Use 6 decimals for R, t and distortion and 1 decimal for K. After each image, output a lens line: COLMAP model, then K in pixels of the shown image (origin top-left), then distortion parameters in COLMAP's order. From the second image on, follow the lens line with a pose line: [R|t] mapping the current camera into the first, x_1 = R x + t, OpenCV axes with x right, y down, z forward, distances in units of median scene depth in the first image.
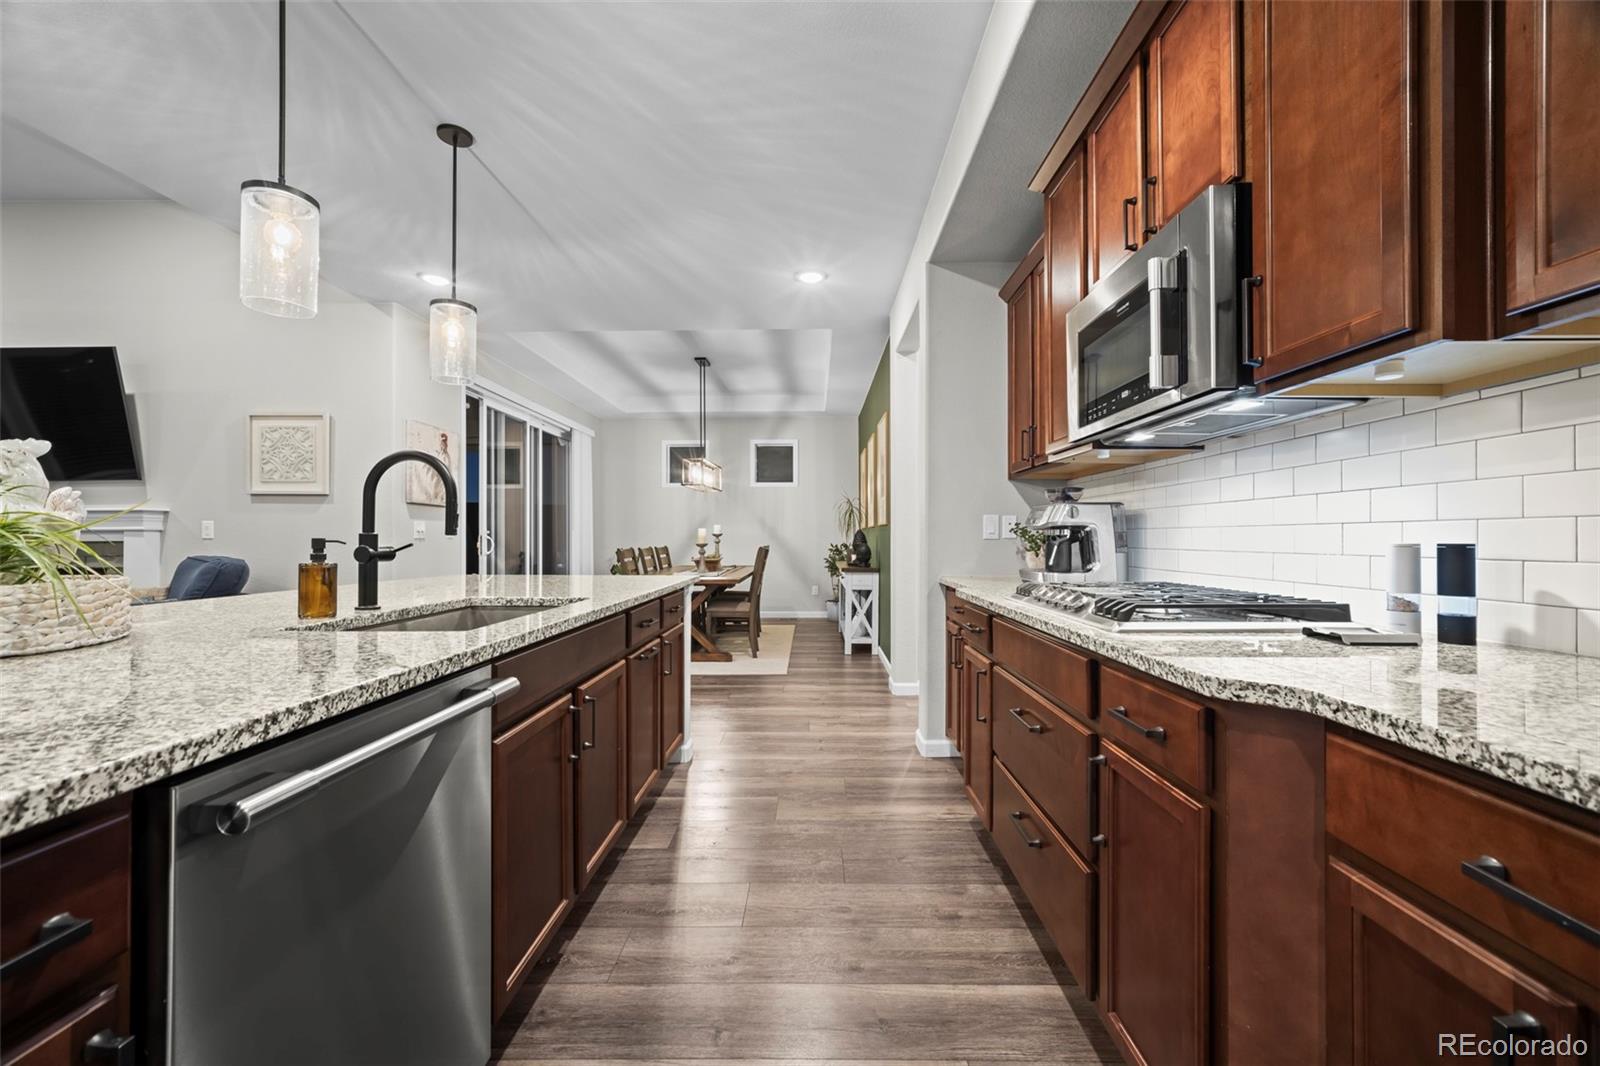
lens RADIAL K [[620.5, 0, 803.9], [0, 620.5, 534.7], [0, 0, 1]] dist [-0.009011, 0.002463]
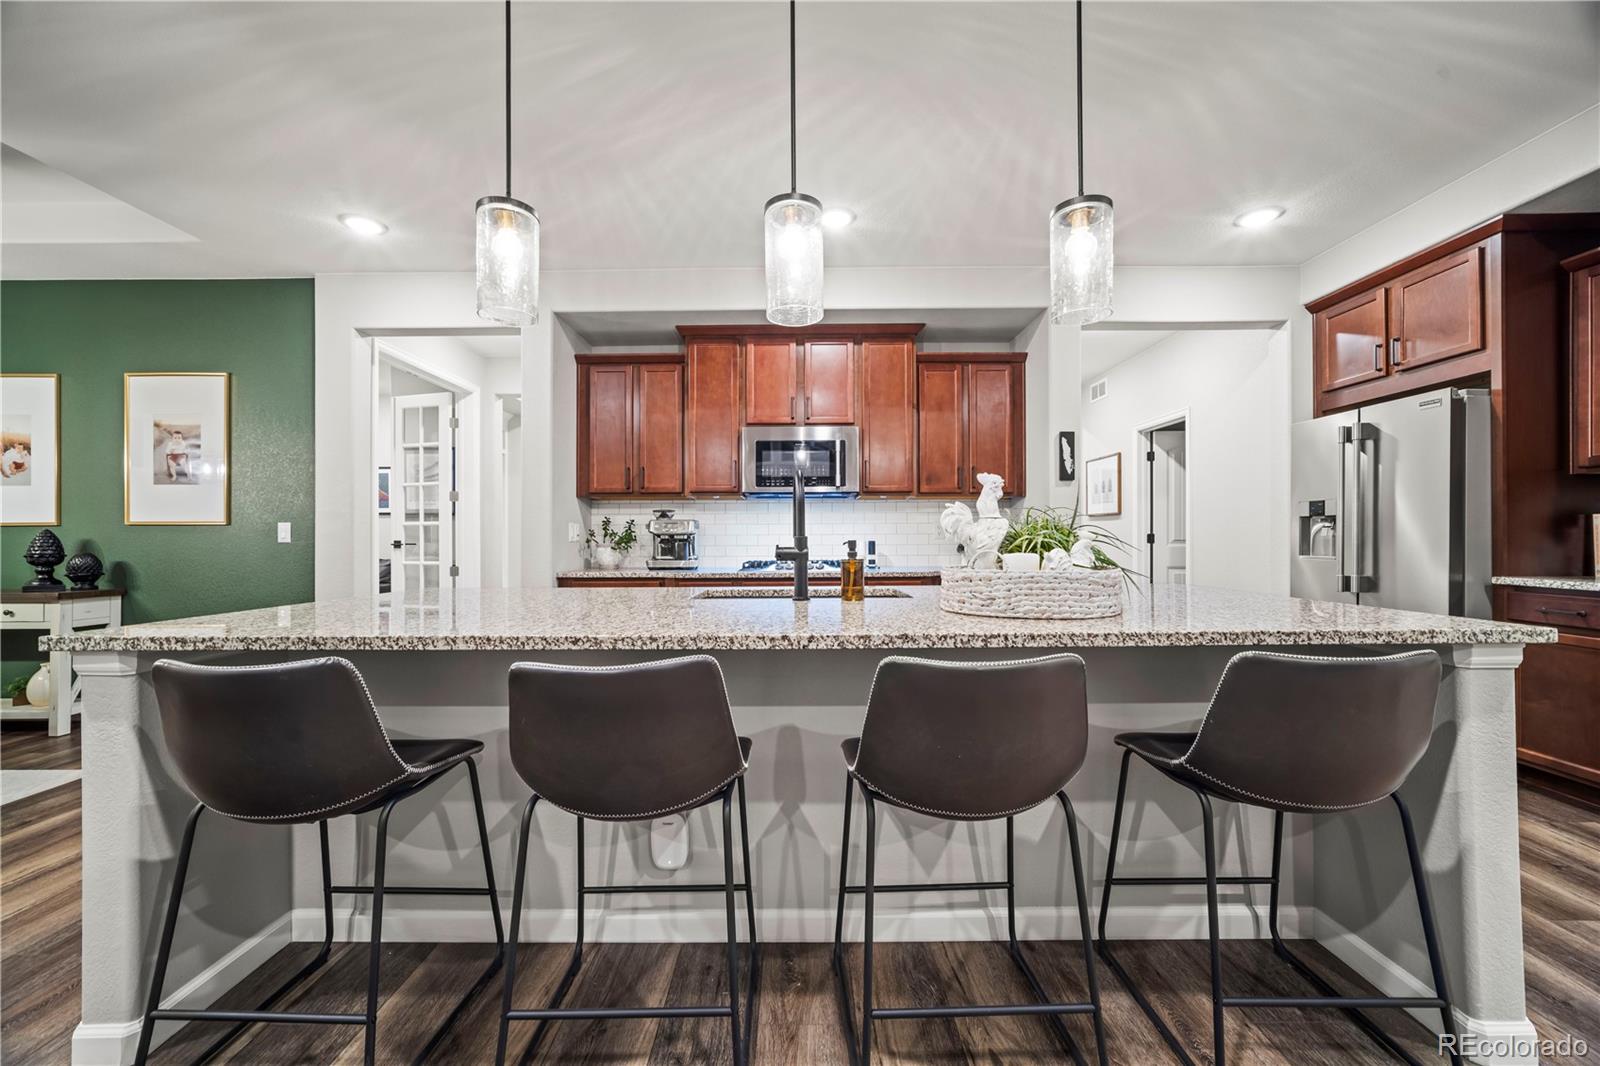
lens RADIAL K [[620.5, 0, 792.1], [0, 620.5, 538.7], [0, 0, 1]] dist [-0.009011, 0.002463]
pose [[-0.004660, 0.001143, 0.999988, -1.962336], [-0.000352, 0.999999, -0.001145, 0.004307], [-0.999989, -0.000357, -0.004660, 1.062620]]
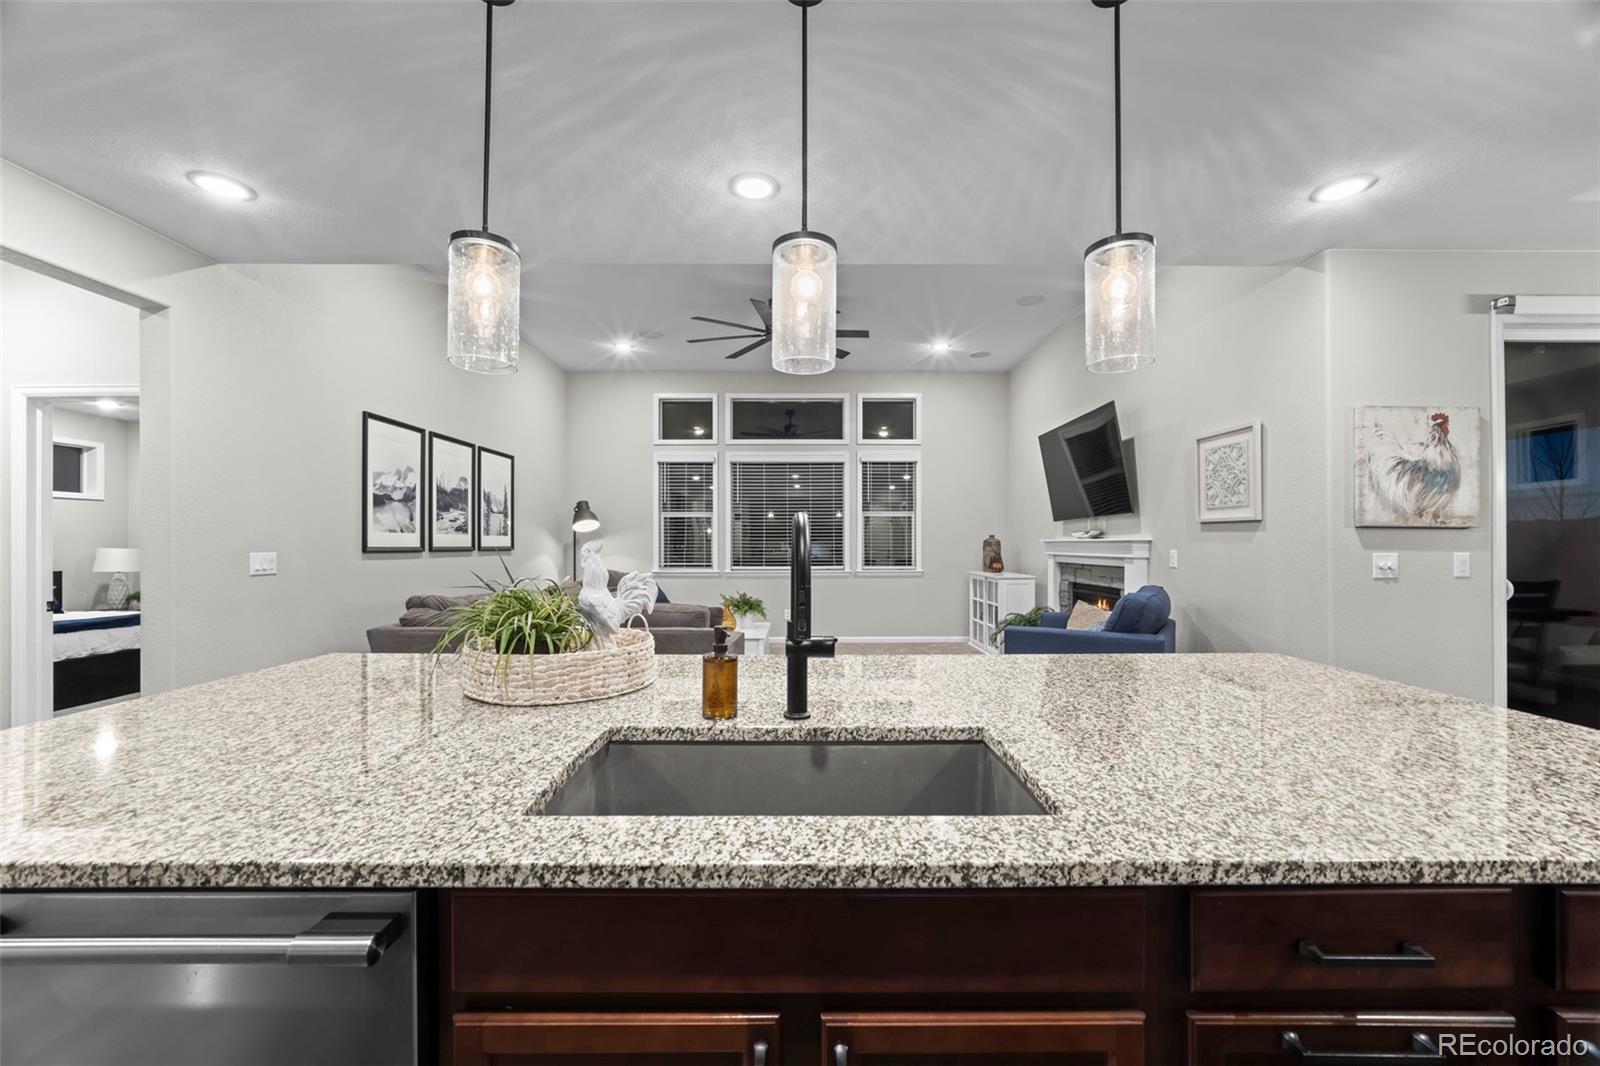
lens RADIAL K [[620.5, 0, 816.7], [0, 620.5, 536.0], [0, 0, 1]] dist [-0.009011, 0.002463]
pose [[0.026736, -0.007956, -0.999611, 0.104367], [0.005464, 0.999955, -0.007813, -0.110853], [0.999628, -0.005253, 0.026779, 1.051462]]
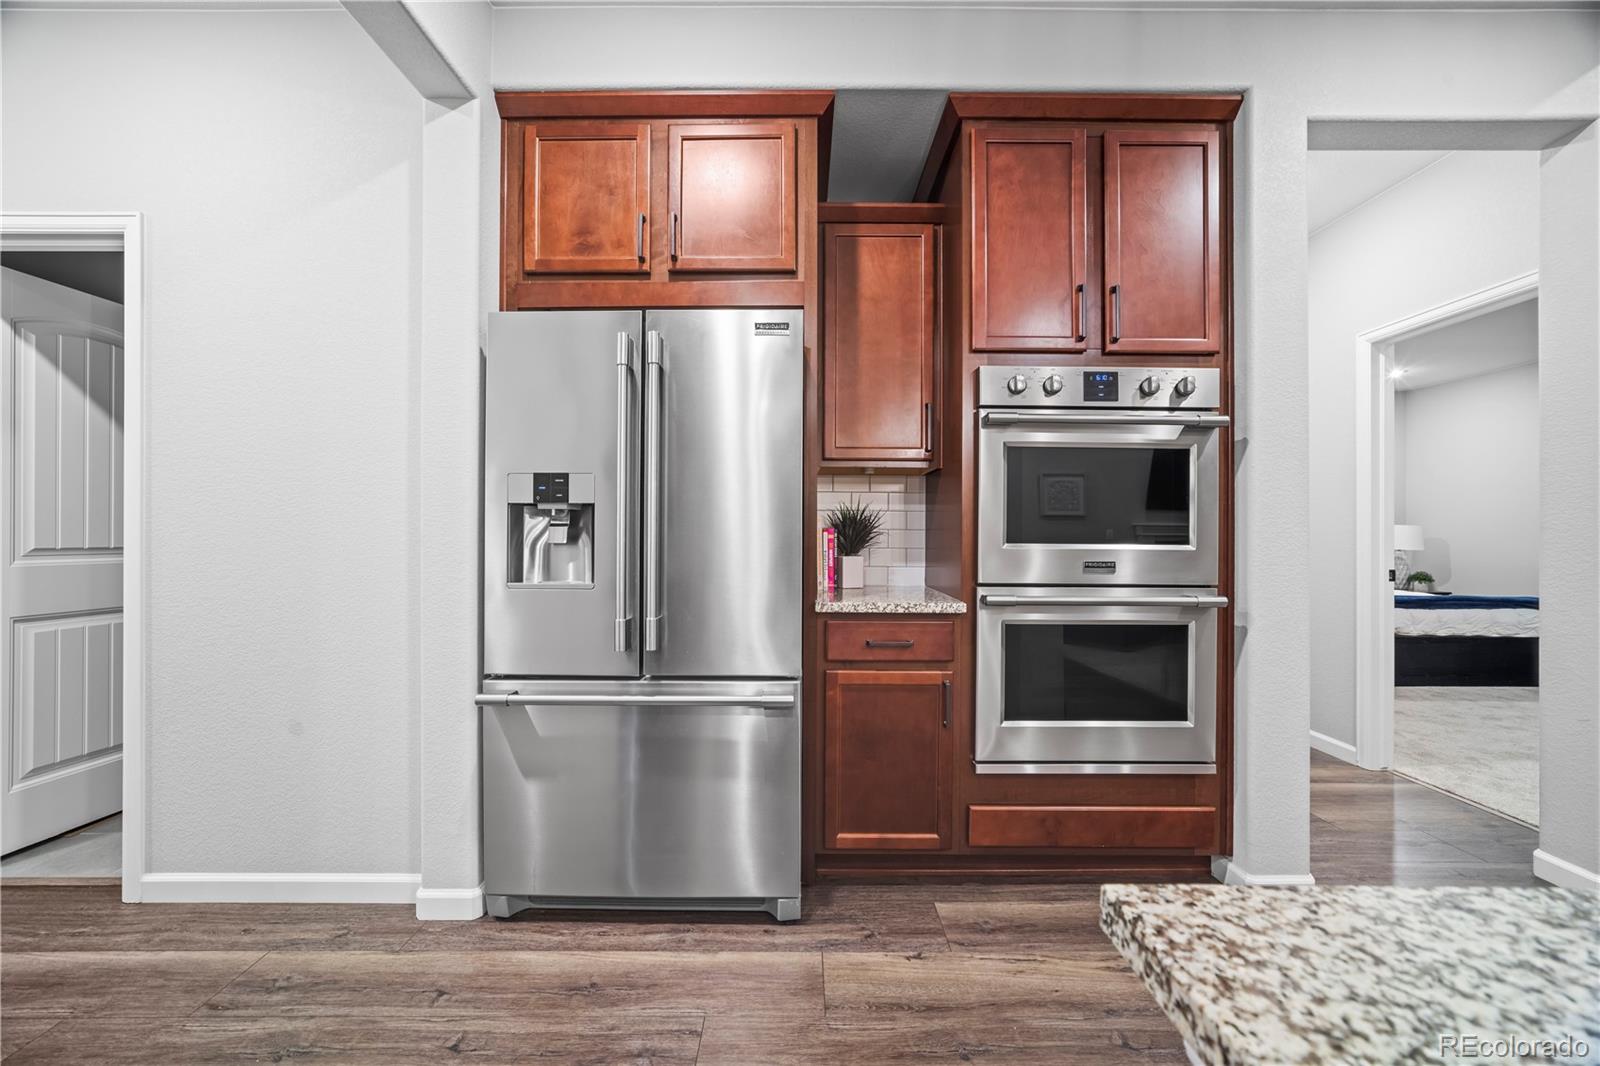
lens RADIAL K [[620.5, 0, 801.8], [0, 620.5, 533.6], [0, 0, 1]] dist [-0.009011, 0.002463]
pose [[-0.999822, -0.000705, -0.018859, -0.243100], [-0.000677, 0.999999, -0.001527, -0.022321], [0.018860, -0.001514, -0.999821, 0.330609]]
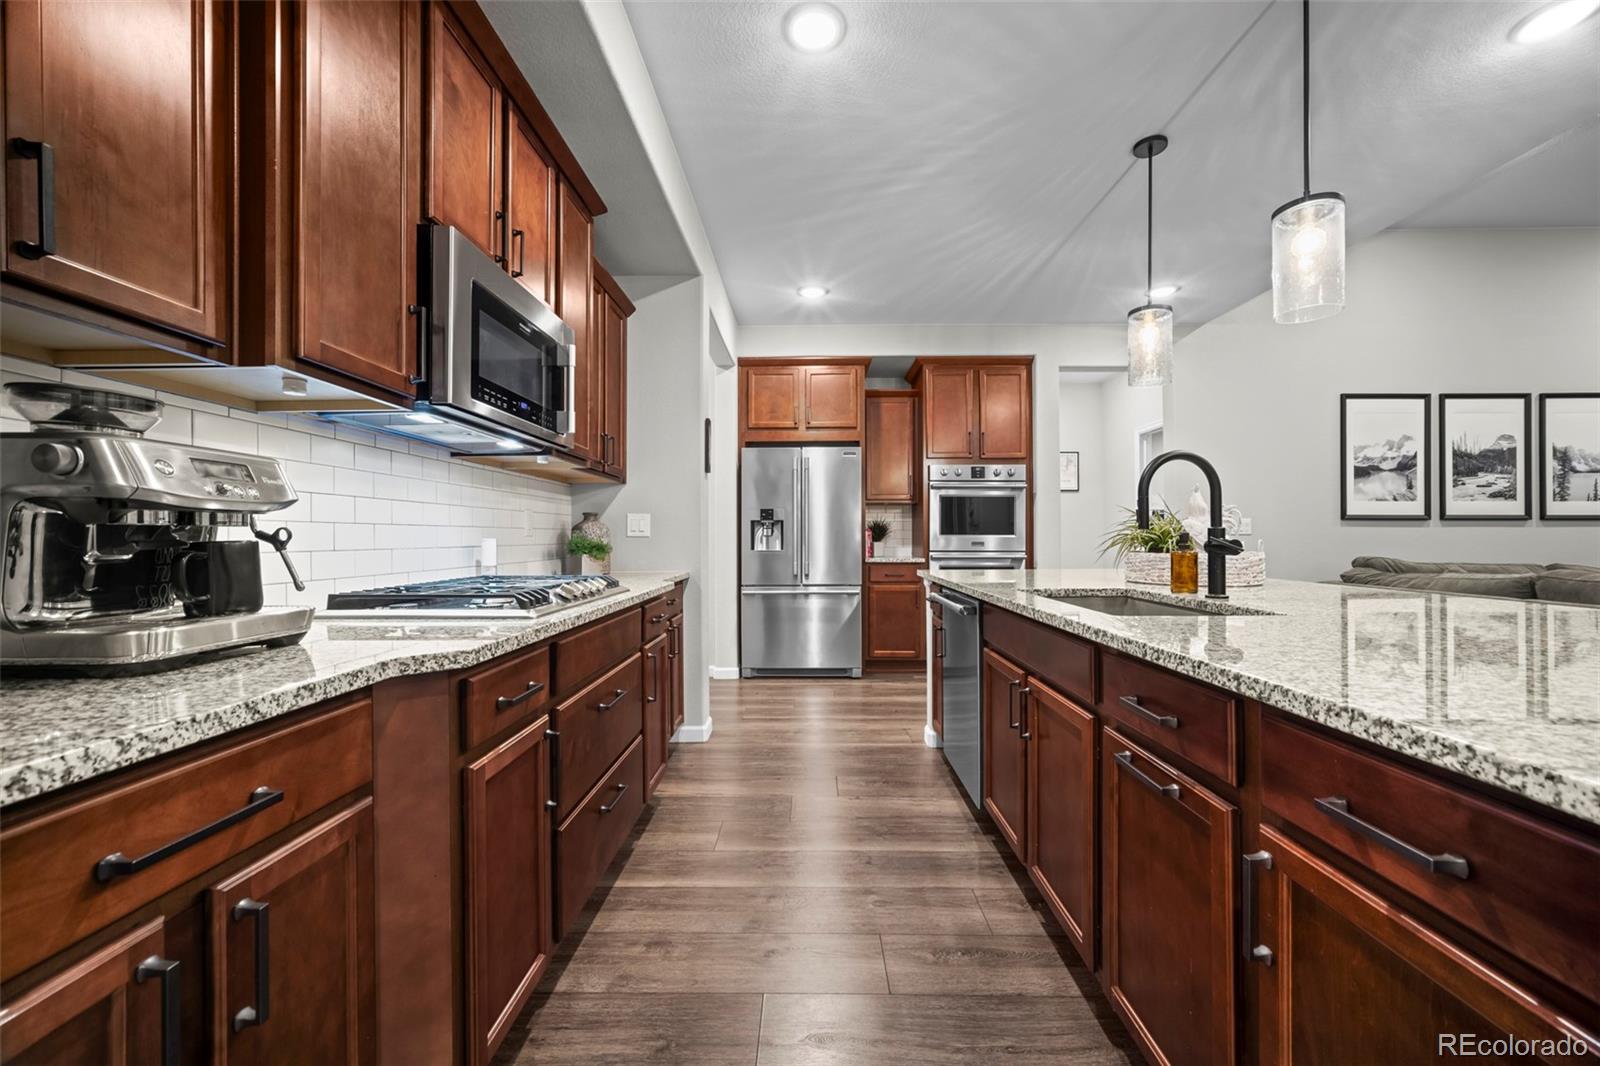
lens RADIAL K [[620.5, 0, 799.7], [0, 620.5, 531.8], [0, 0, 1]] dist [-0.009011, 0.002463]
pose [[-0.999990, 0.004196, 0.001294, 0.022968], [0.004178, 0.999900, -0.013489, 0.017485], [-0.001350, -0.013484, -0.999908, 2.156338]]
